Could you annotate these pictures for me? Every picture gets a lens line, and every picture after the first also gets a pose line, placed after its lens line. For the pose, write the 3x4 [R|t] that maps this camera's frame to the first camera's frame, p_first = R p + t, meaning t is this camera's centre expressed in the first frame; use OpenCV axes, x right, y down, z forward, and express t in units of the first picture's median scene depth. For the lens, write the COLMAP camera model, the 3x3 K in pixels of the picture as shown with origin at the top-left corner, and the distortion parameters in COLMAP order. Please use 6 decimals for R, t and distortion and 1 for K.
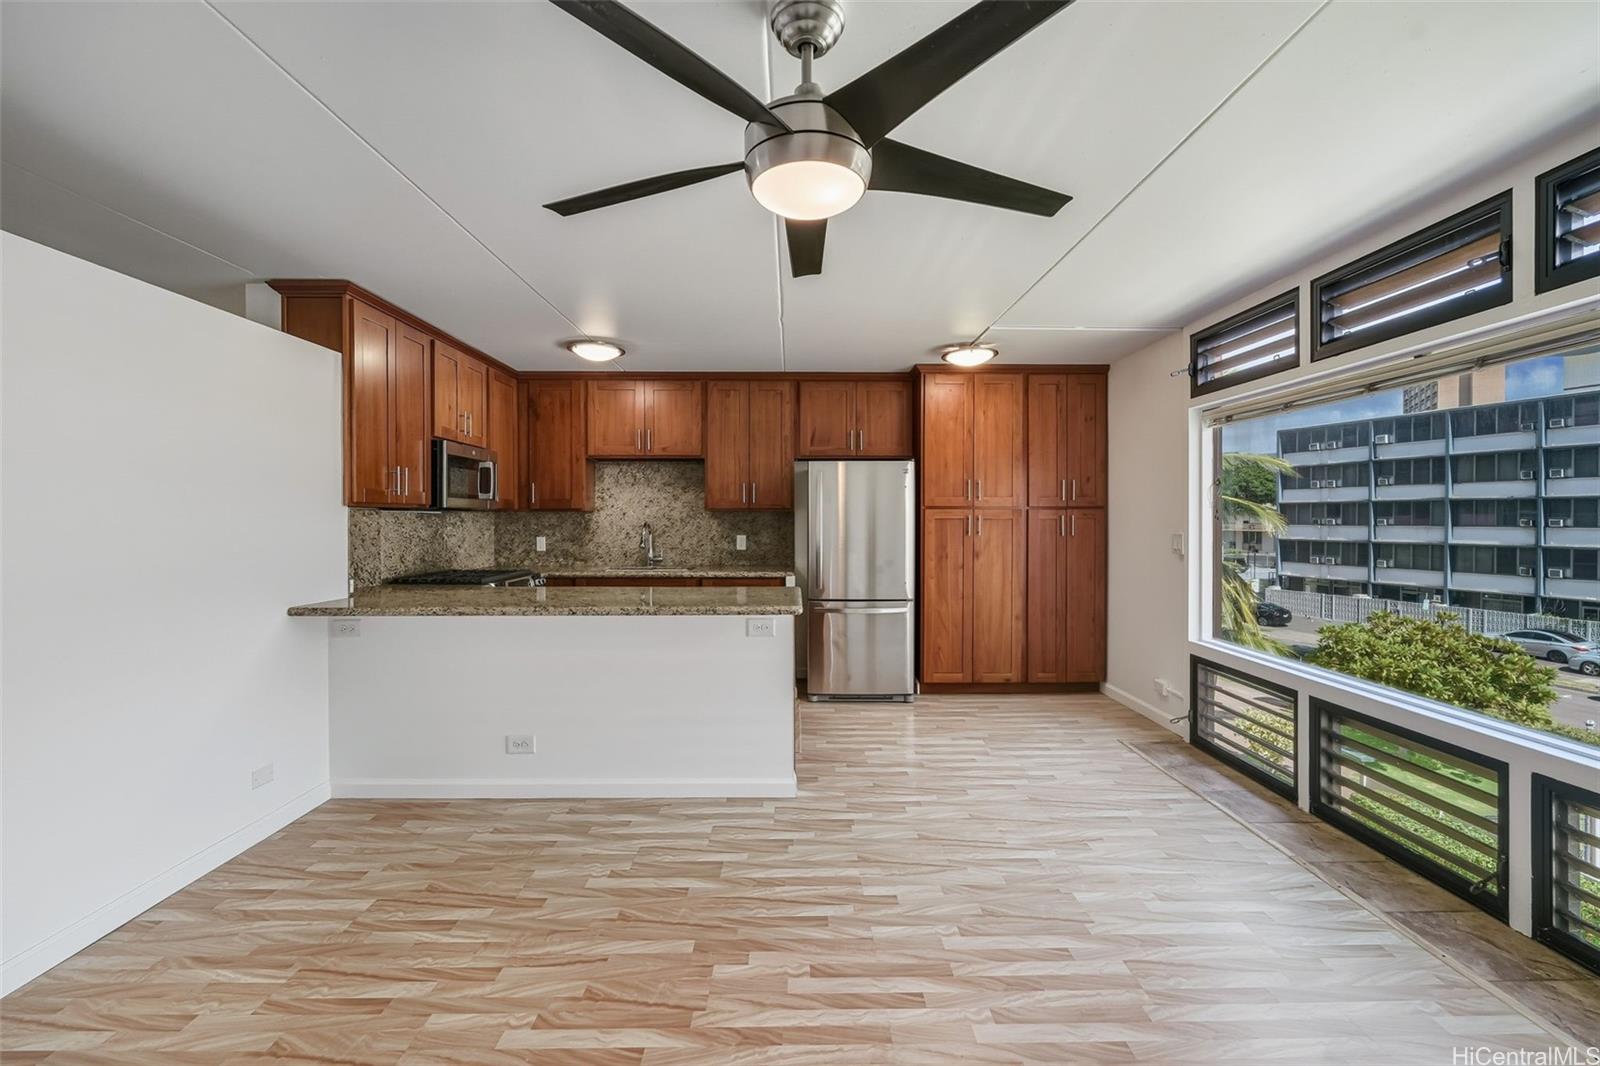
lens RADIAL K [[715.7, 0, 800.0], [0, 715.7, 533.0], [0, 0, 1]] dist [-0.002401, -0.000310]
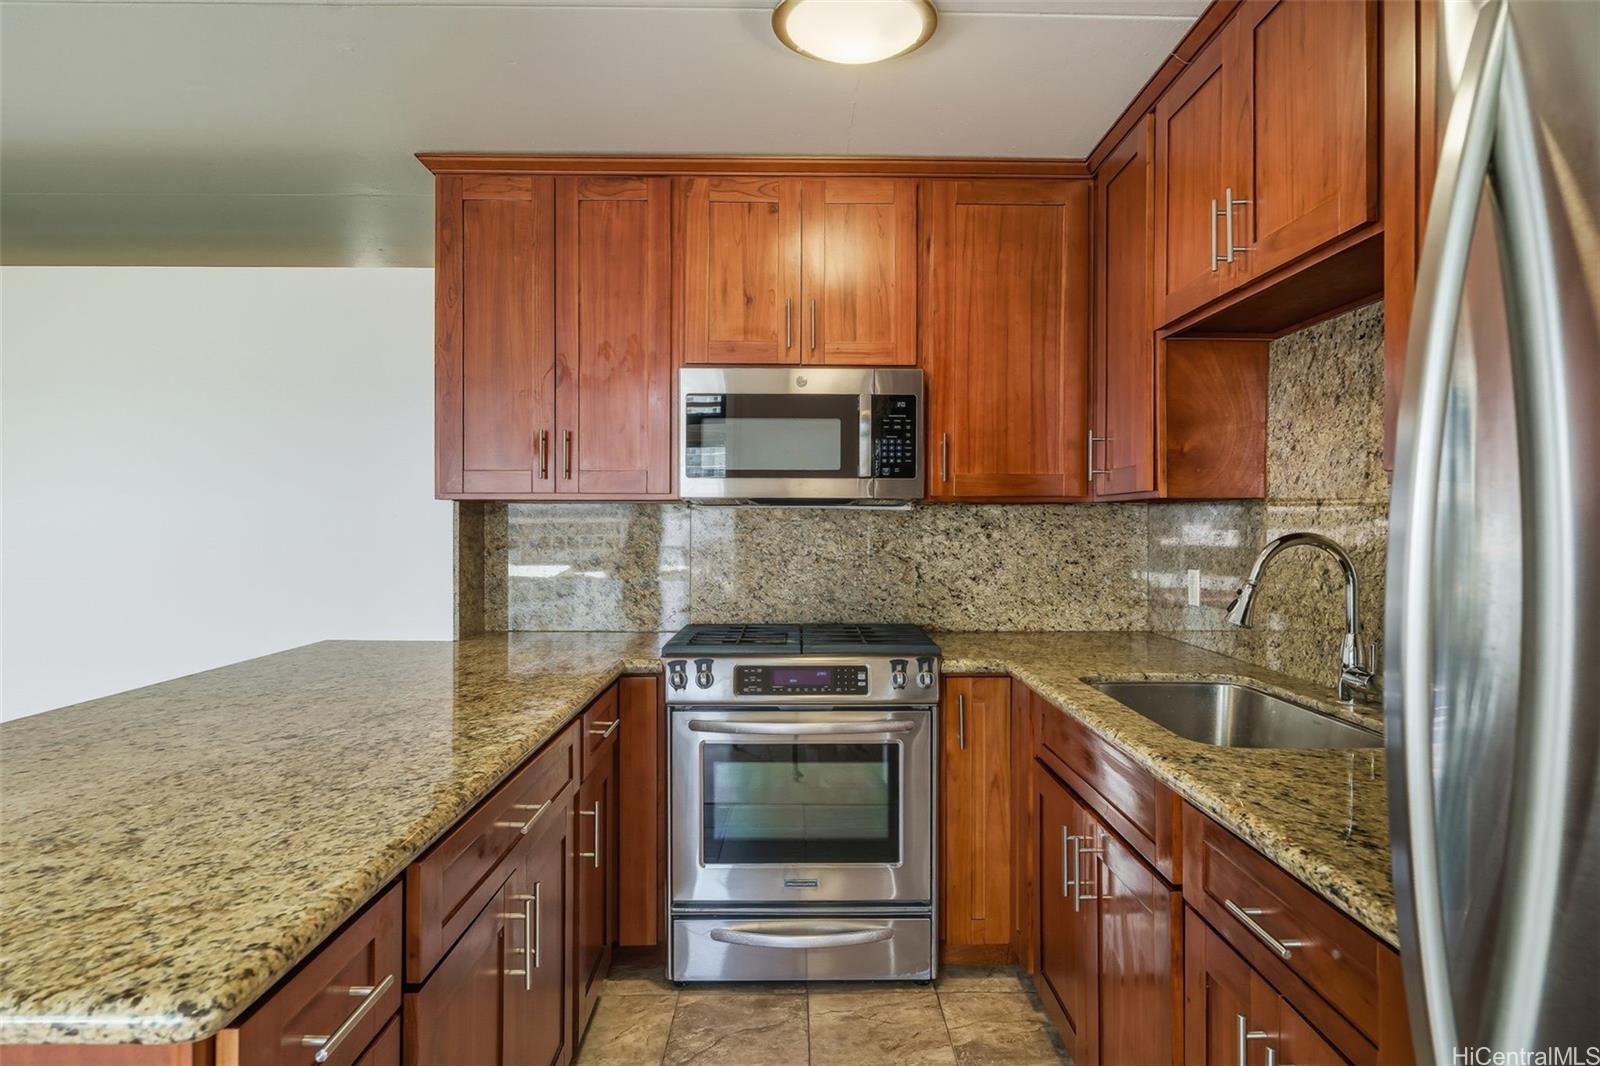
lens RADIAL K [[919.4, 0, 800.0], [0, 919.4, 533.0], [0, 0, 1]] dist [0.001188, 0.000752]
pose [[0.001412, 0.010992, -0.999939, 0.171479], [-0.022023, 0.999697, 0.010958, -0.019599], [0.999756, 0.022006, 0.001654, 1.079997]]
